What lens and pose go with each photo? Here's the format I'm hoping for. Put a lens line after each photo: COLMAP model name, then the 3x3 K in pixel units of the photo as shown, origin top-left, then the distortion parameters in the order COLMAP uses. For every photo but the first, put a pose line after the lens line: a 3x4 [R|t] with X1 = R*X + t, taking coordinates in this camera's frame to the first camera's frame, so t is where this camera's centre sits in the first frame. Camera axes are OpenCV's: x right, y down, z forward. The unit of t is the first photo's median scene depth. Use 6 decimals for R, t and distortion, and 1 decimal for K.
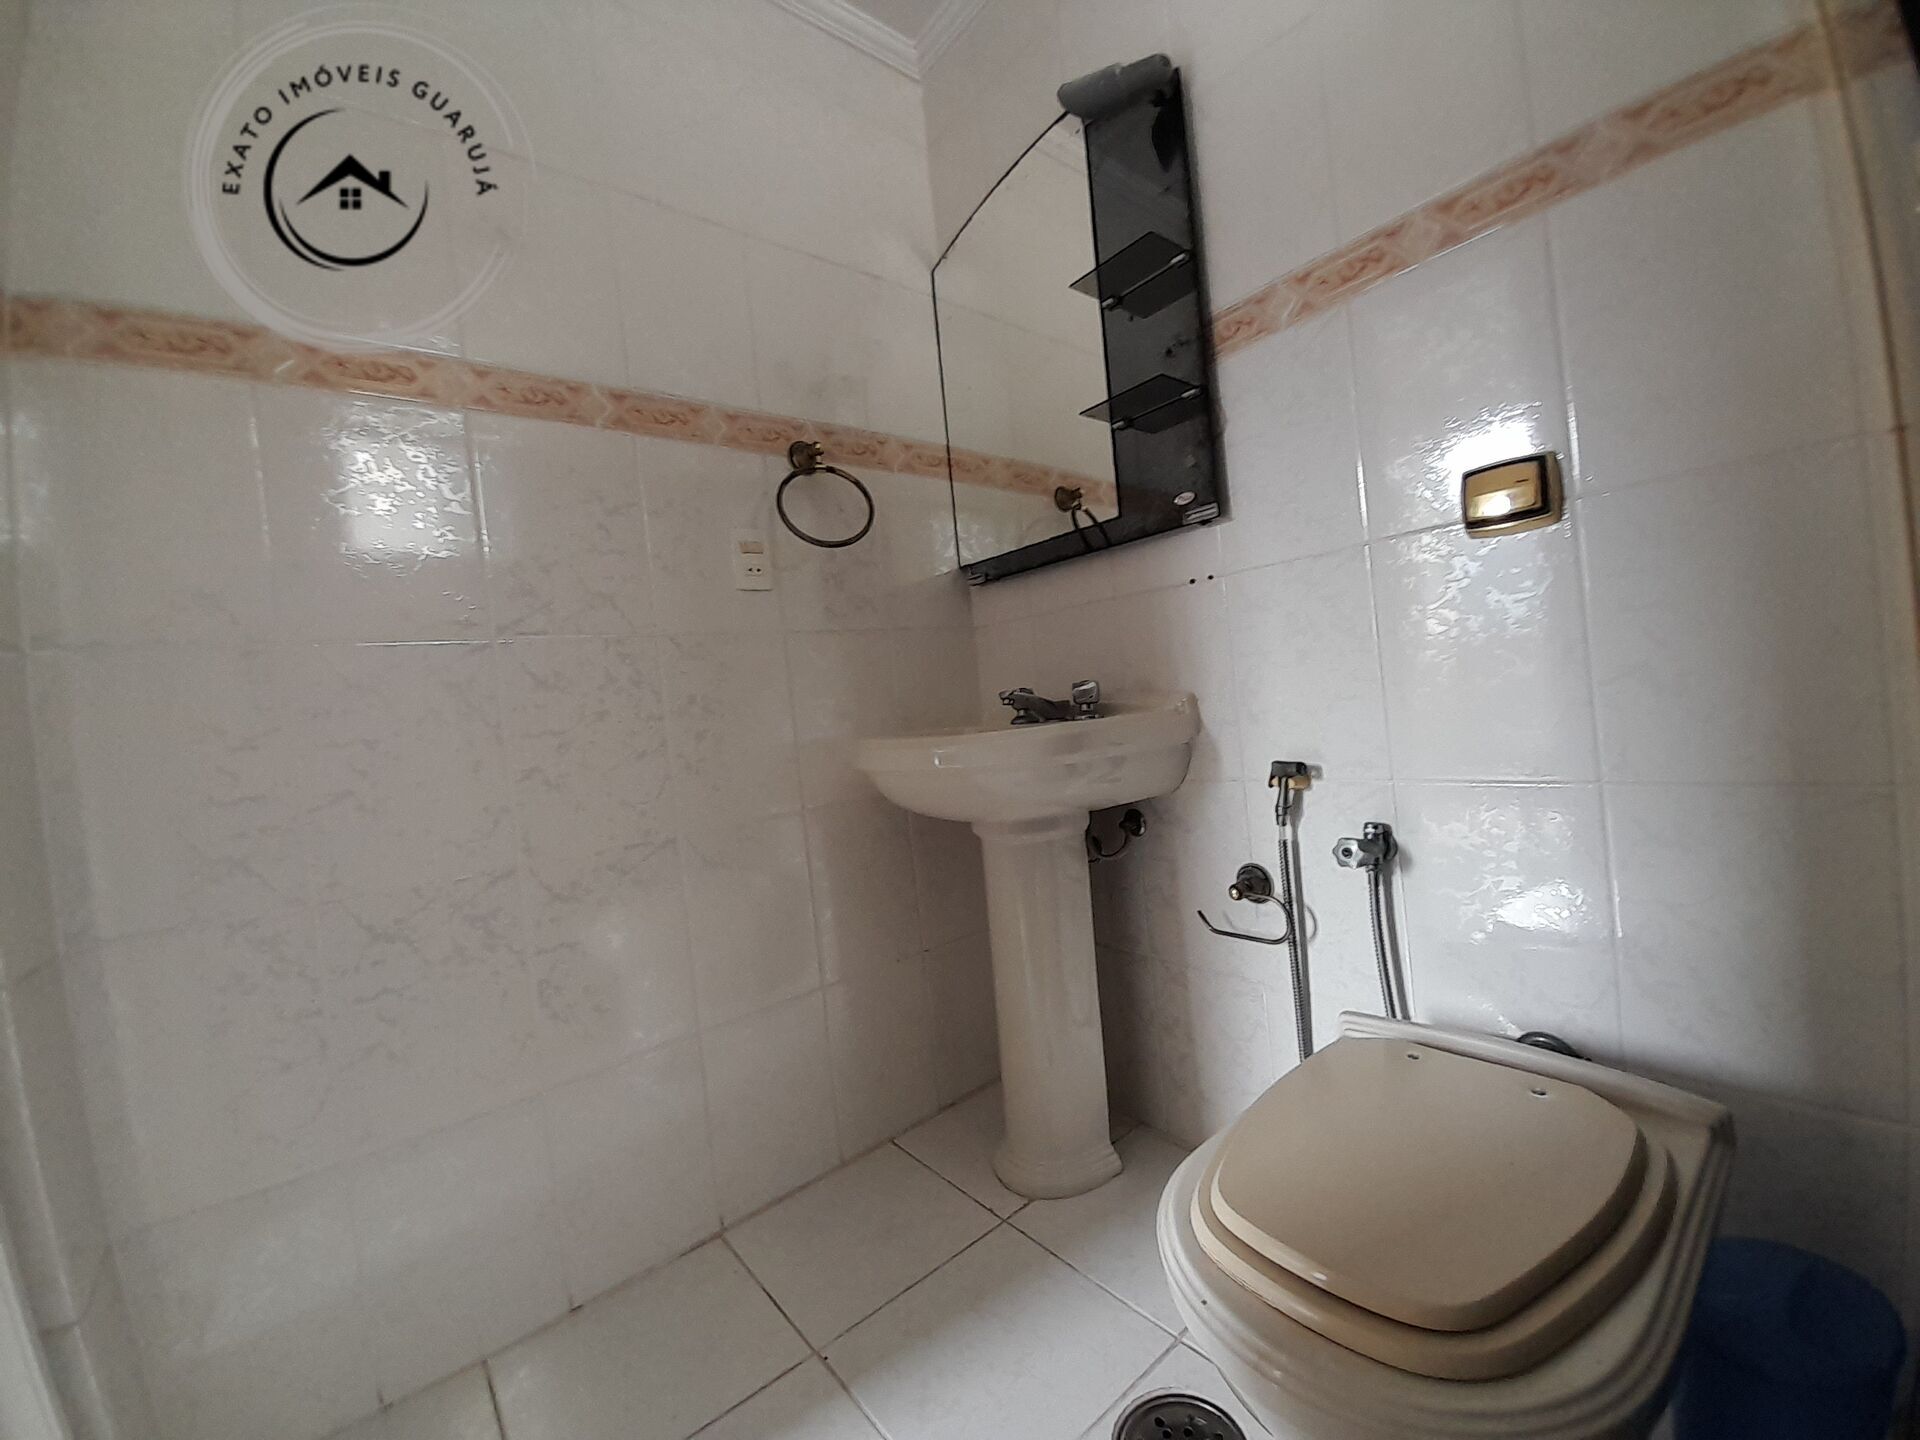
lens RADIAL K [[764.7, 0, 993.5], [0, 764.7, 709.6], [0, 0, 1]] dist [0.013849, -0.016908]
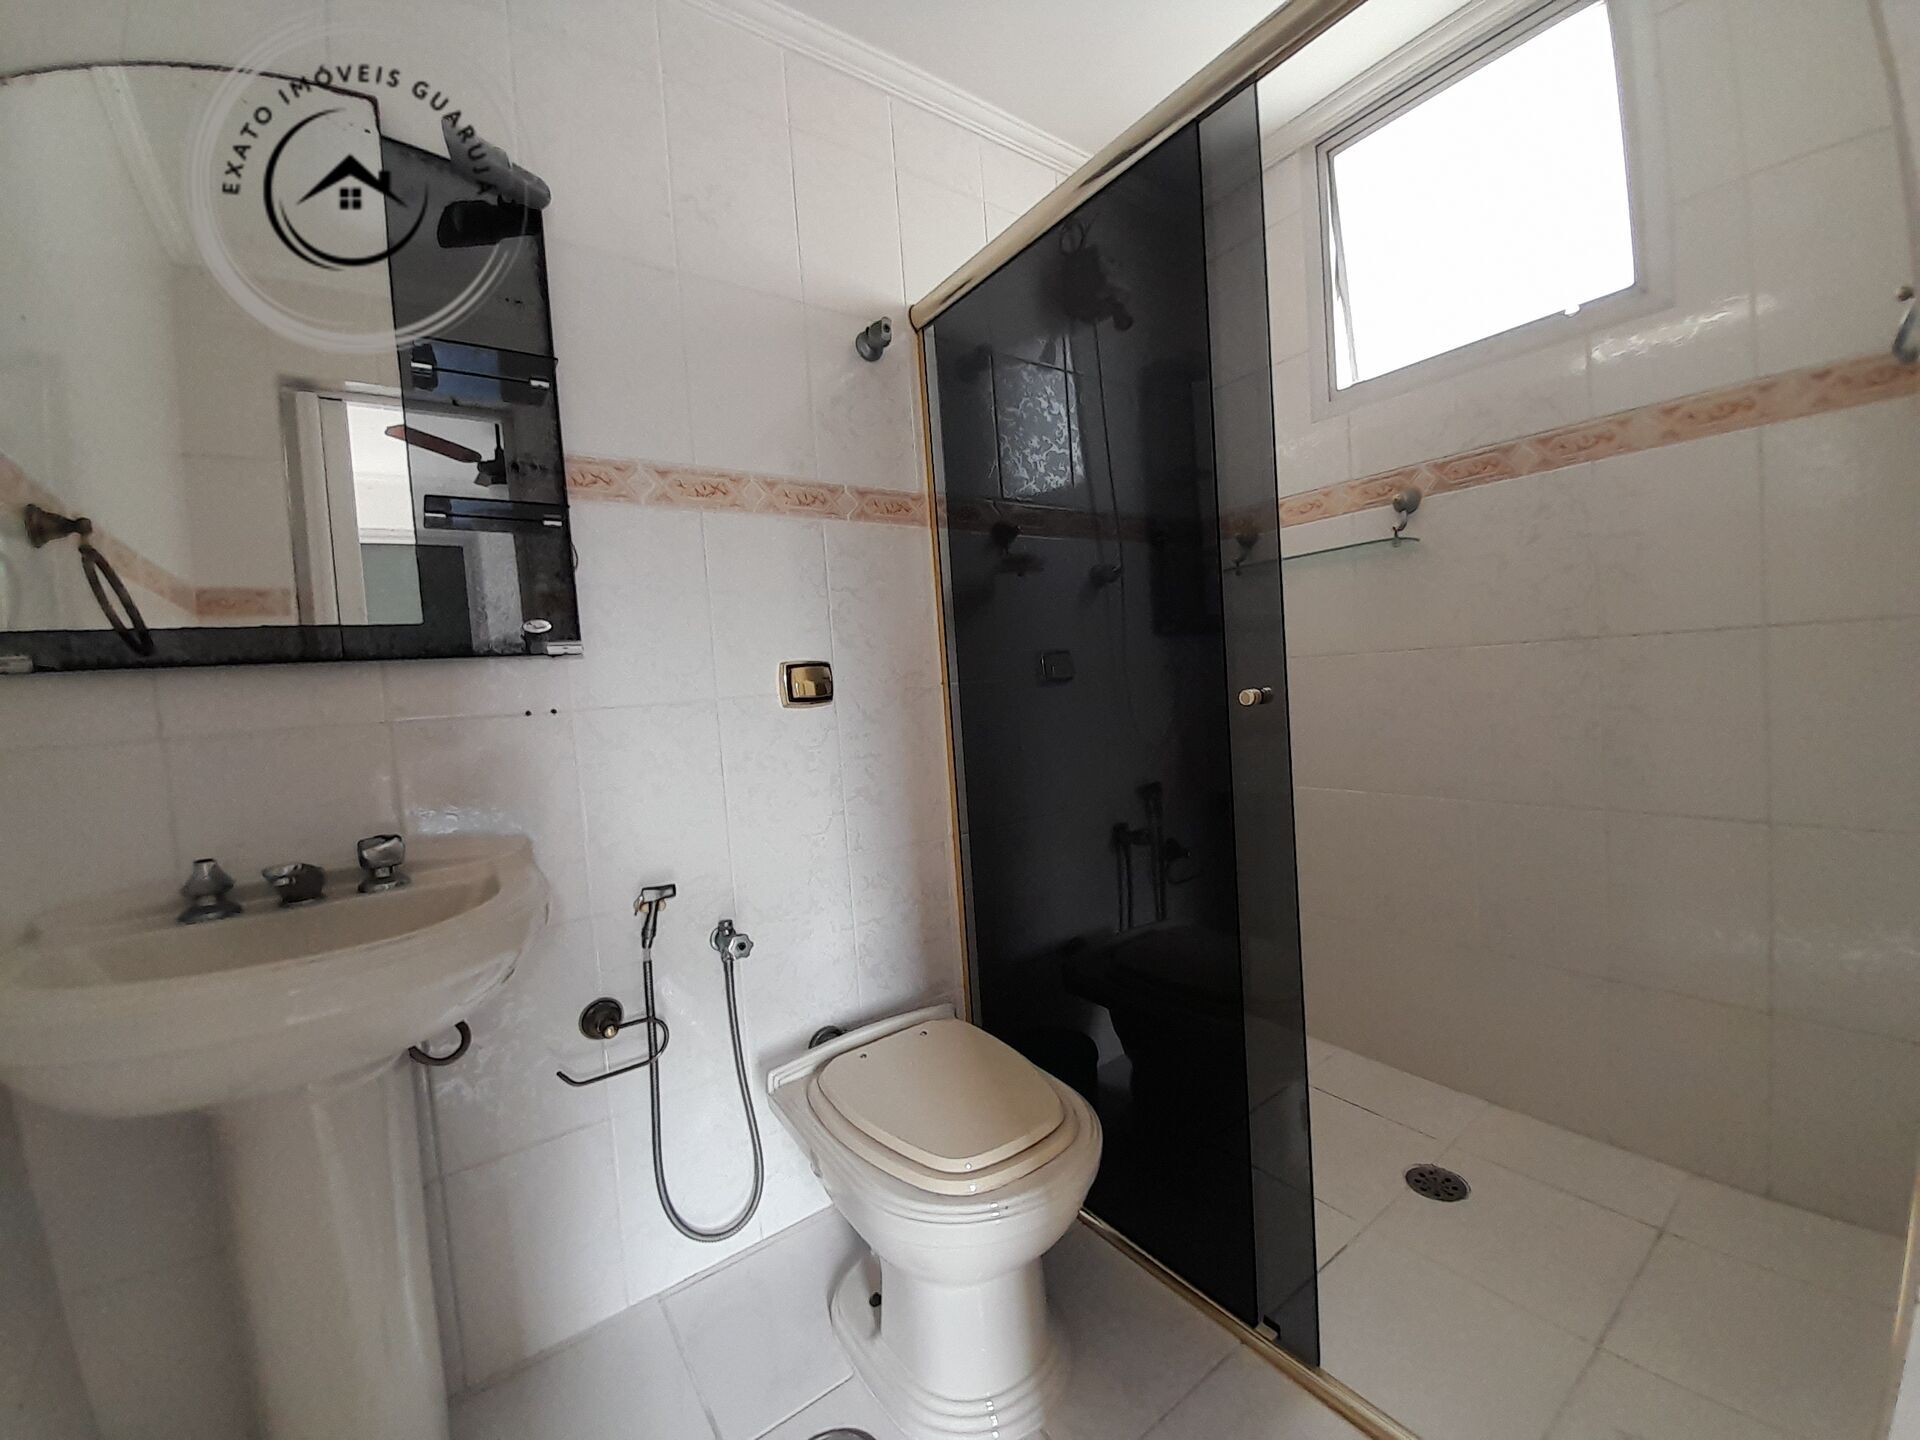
lens RADIAL K [[764.7, 0, 993.5], [0, 764.7, 709.6], [0, 0, 1]] dist [0.013849, -0.016908]
pose [[0.059691, 0.056347, 0.996625, -0.642238], [0.074106, 0.995400, -0.060716, -0.076303], [-0.995462, 0.077480, 0.055241, 0.398138]]
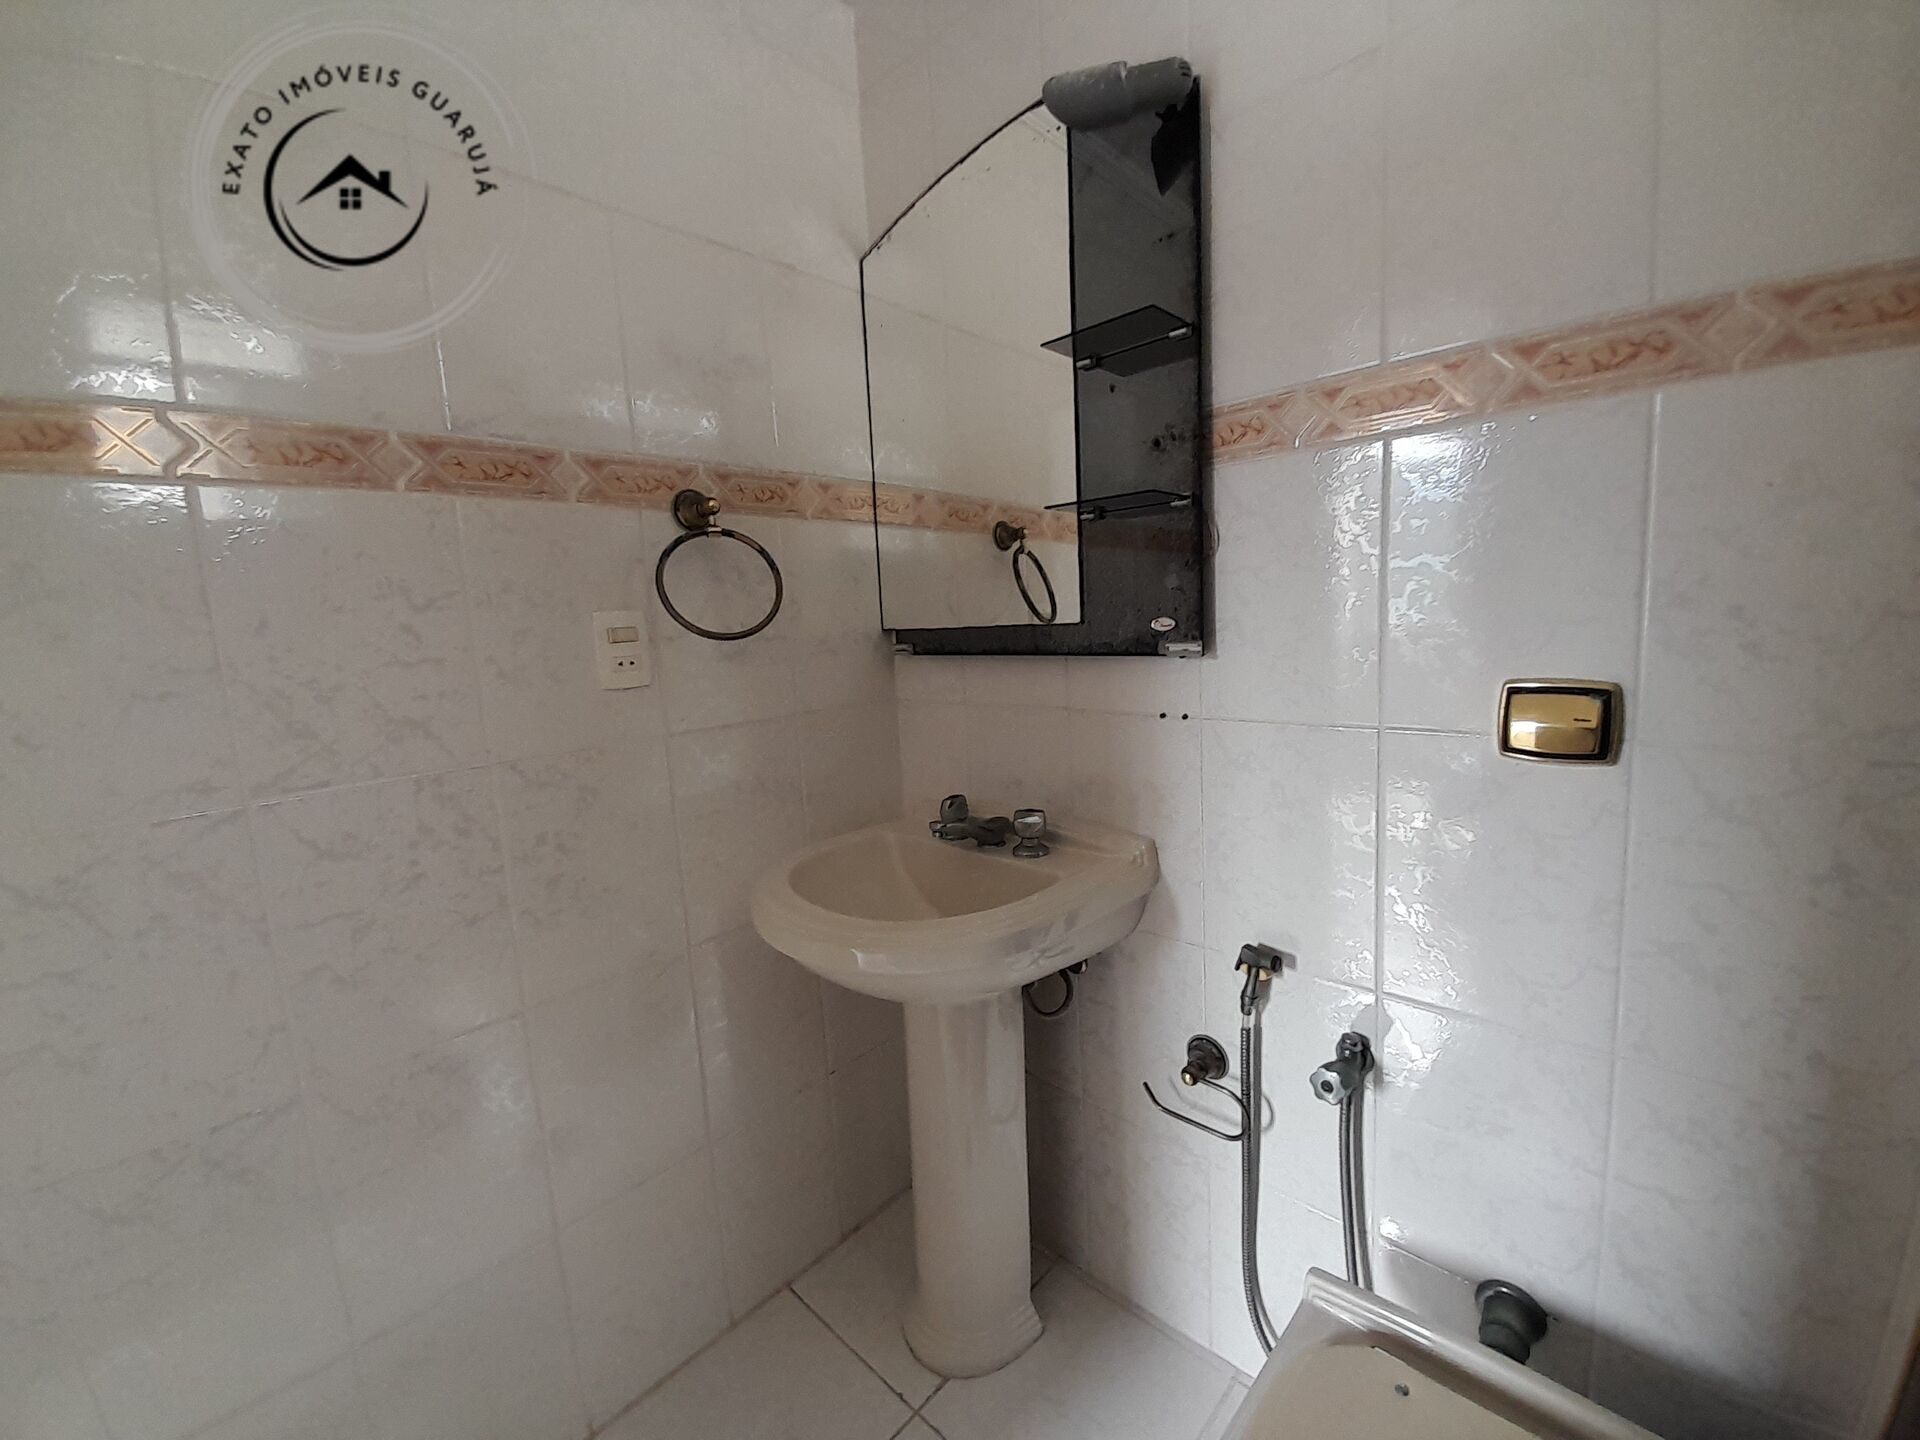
lens RADIAL K [[764.7, 0, 993.5], [0, 764.7, 709.6], [0, 0, 1]] dist [0.013849, -0.016908]
pose [[0.990976, 0.034325, 0.129571, -0.040245], [-0.048168, 0.993277, 0.105265, -0.261378], [-0.125087, -0.110556, 0.985967, 0.182364]]
